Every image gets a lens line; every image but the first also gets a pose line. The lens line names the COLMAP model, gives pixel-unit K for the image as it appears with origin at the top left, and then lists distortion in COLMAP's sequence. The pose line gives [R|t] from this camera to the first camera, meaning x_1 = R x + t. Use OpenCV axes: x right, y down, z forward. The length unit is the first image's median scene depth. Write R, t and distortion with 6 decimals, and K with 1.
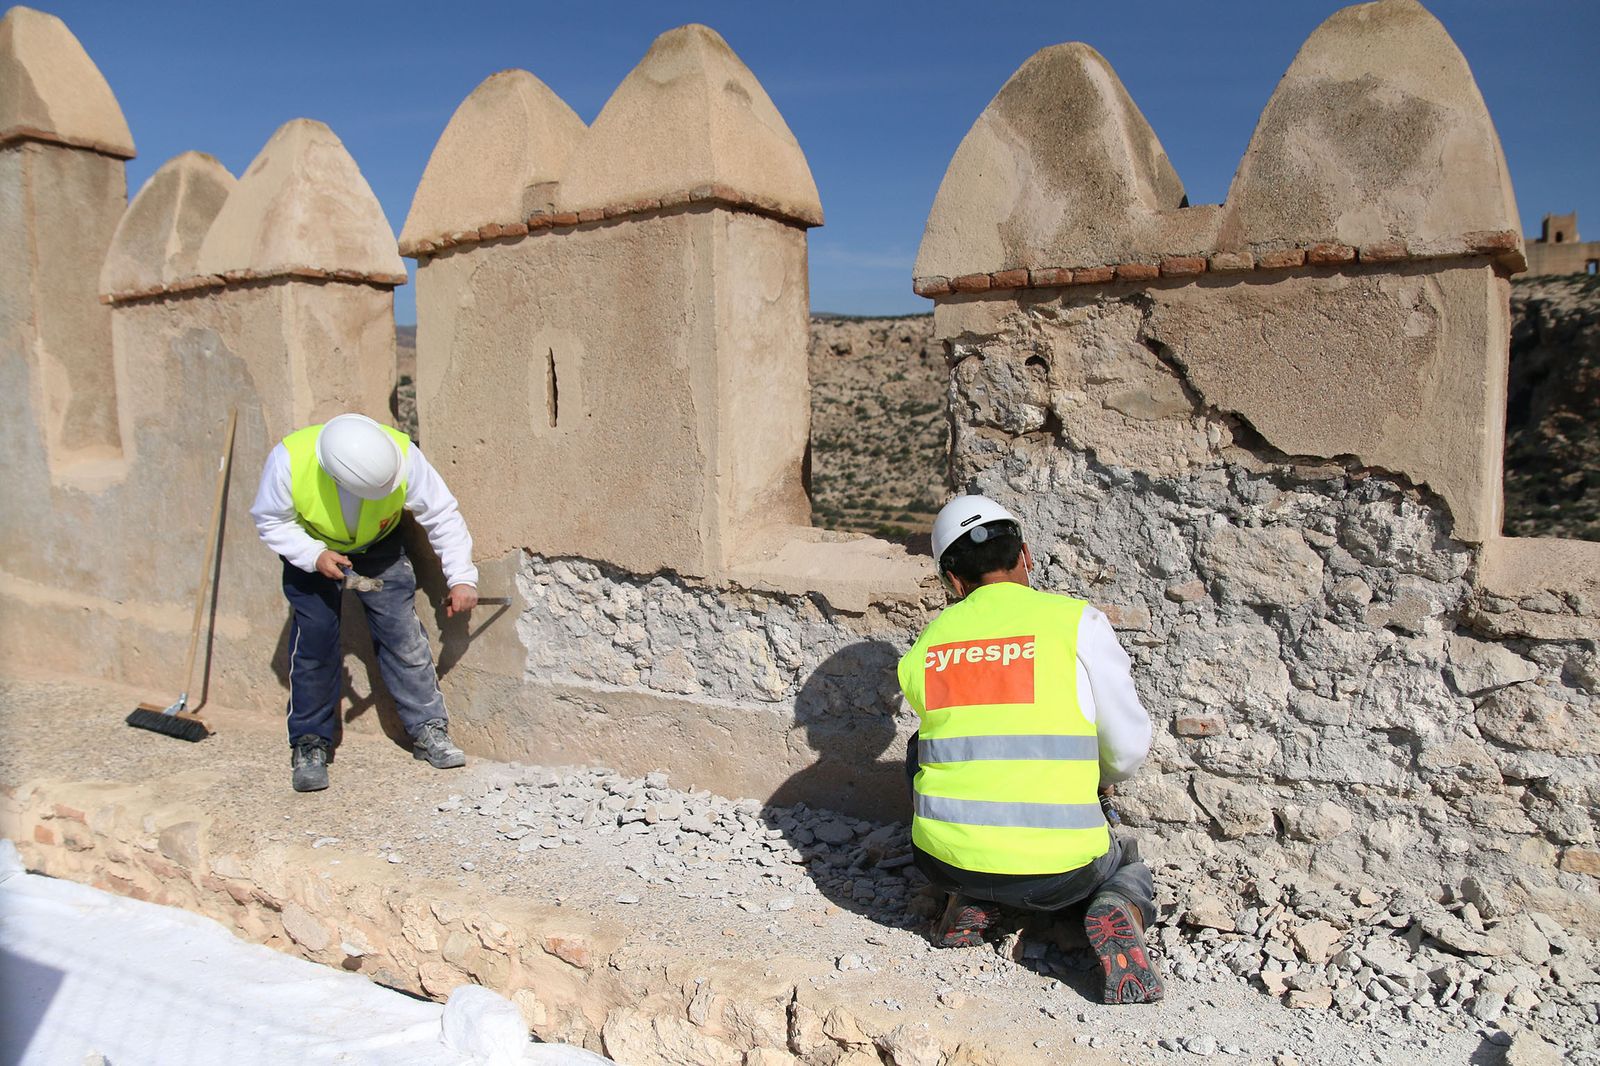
lens RADIAL K [[1246.9, 0, 800.0], [0, 1246.9, 533.0], [0, 0, 1]] dist [-0.125233, 0.113378]
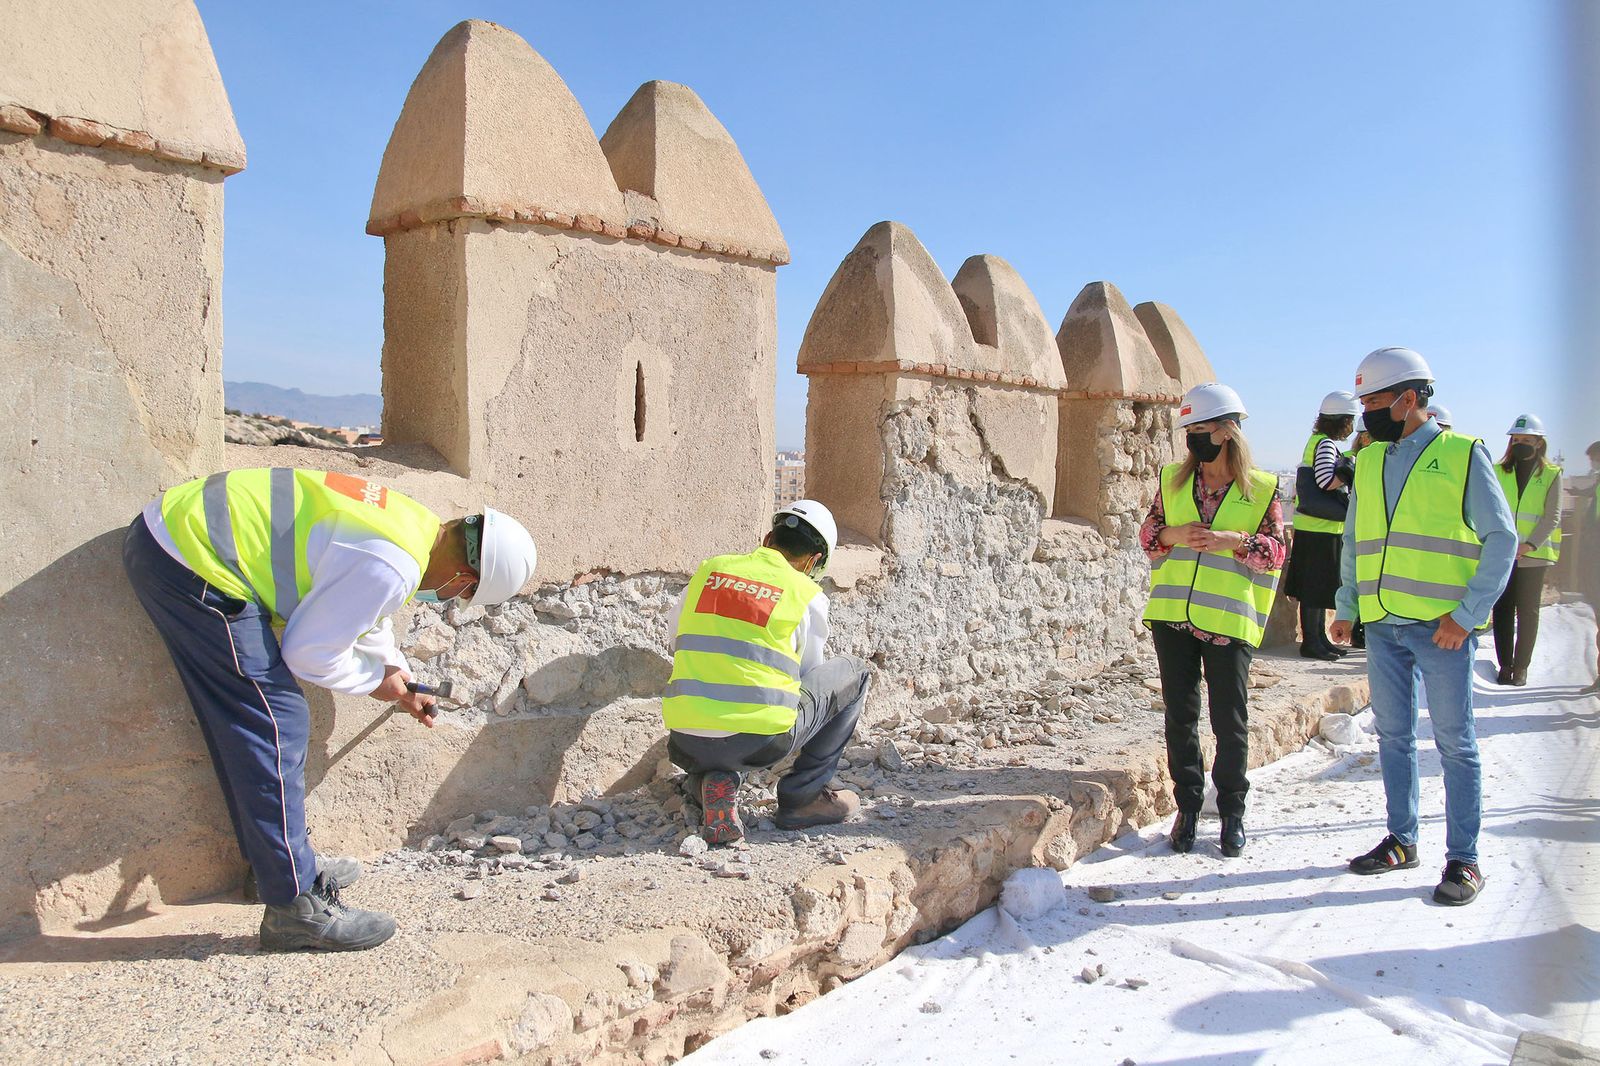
lens RADIAL K [[1246.9, 0, 800.0], [0, 1246.9, 533.0], [0, 0, 1]] dist [-0.125233, 0.113378]
pose [[0.141849, -0.029851, 0.989438, -1.468596], [0.059657, 0.997986, 0.021556, -0.033987], [-0.988089, 0.055969, 0.143344, 0.934640]]
